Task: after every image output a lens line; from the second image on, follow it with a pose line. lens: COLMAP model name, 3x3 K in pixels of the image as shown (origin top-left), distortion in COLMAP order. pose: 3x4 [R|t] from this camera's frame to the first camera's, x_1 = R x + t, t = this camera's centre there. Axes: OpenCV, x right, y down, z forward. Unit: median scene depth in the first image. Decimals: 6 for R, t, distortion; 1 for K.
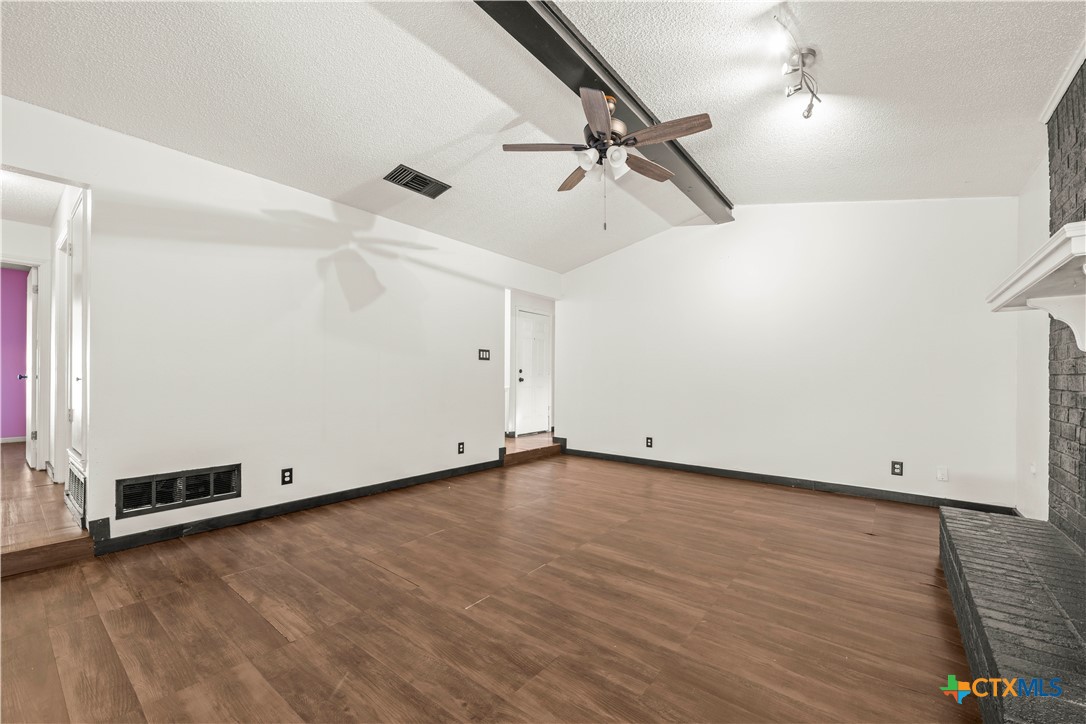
lens RADIAL K [[434.7, 0, 544.8], [0, 434.7, 372.5], [0, 0, 1]] dist [-0.000543, -0.000500]
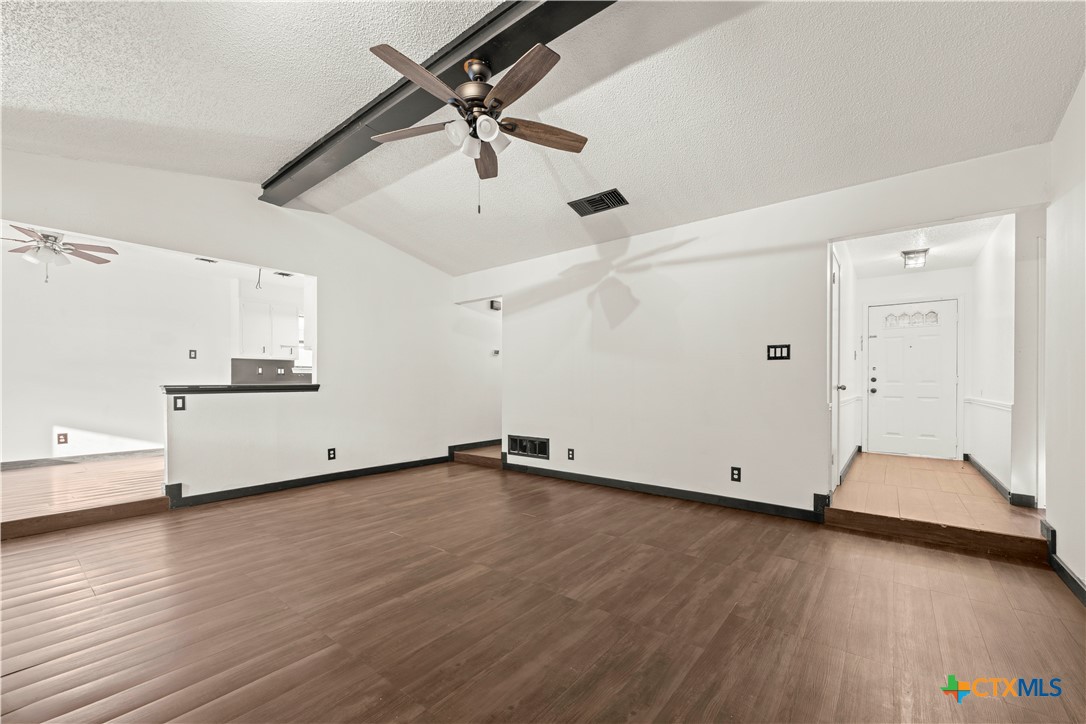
lens RADIAL K [[434.7, 0, 562.6], [0, 434.7, 383.7], [0, 0, 1]] dist [-0.000543, -0.000500]
pose [[0.019479, -0.006587, -0.999789, 0.748280], [0.010157, 0.999928, -0.006390, 0.014647], [0.999759, -0.010031, 0.019544, 0.854471]]
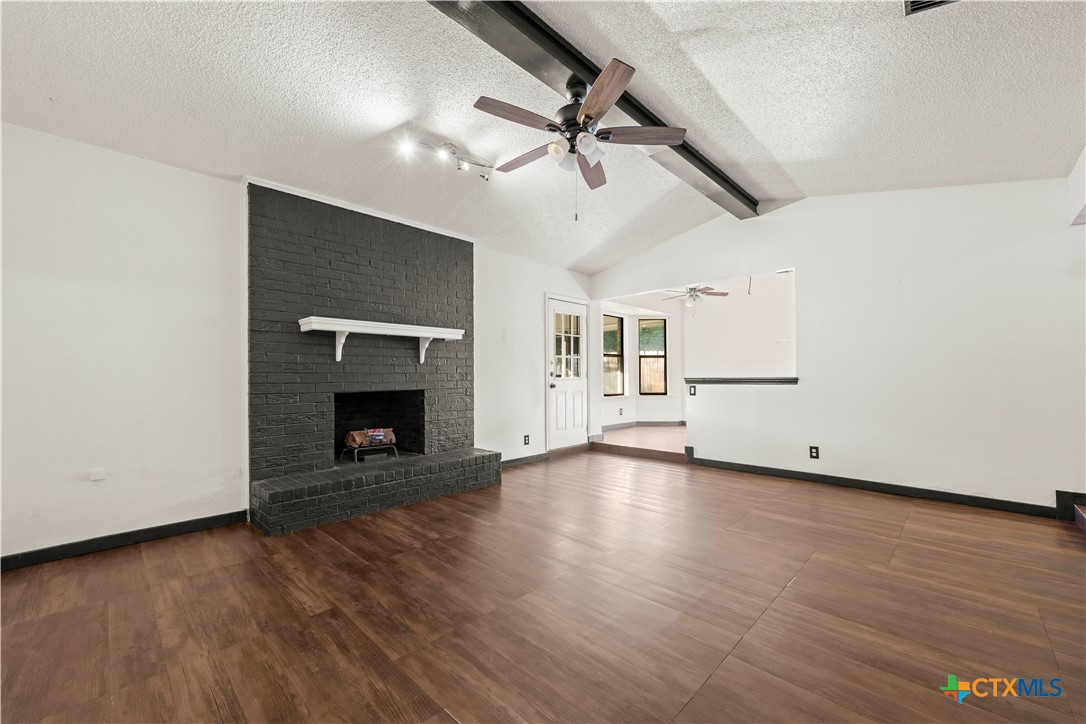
lens RADIAL K [[434.7, 0, 542.8], [0, 434.7, 369.4], [0, 0, 1]] dist [-0.000543, -0.000500]
pose [[-0.993920, -0.002416, 0.110081, 0.078153], [-0.005317, 0.999646, -0.026066, 0.014995], [-0.109979, -0.026493, -0.993581, 1.446524]]
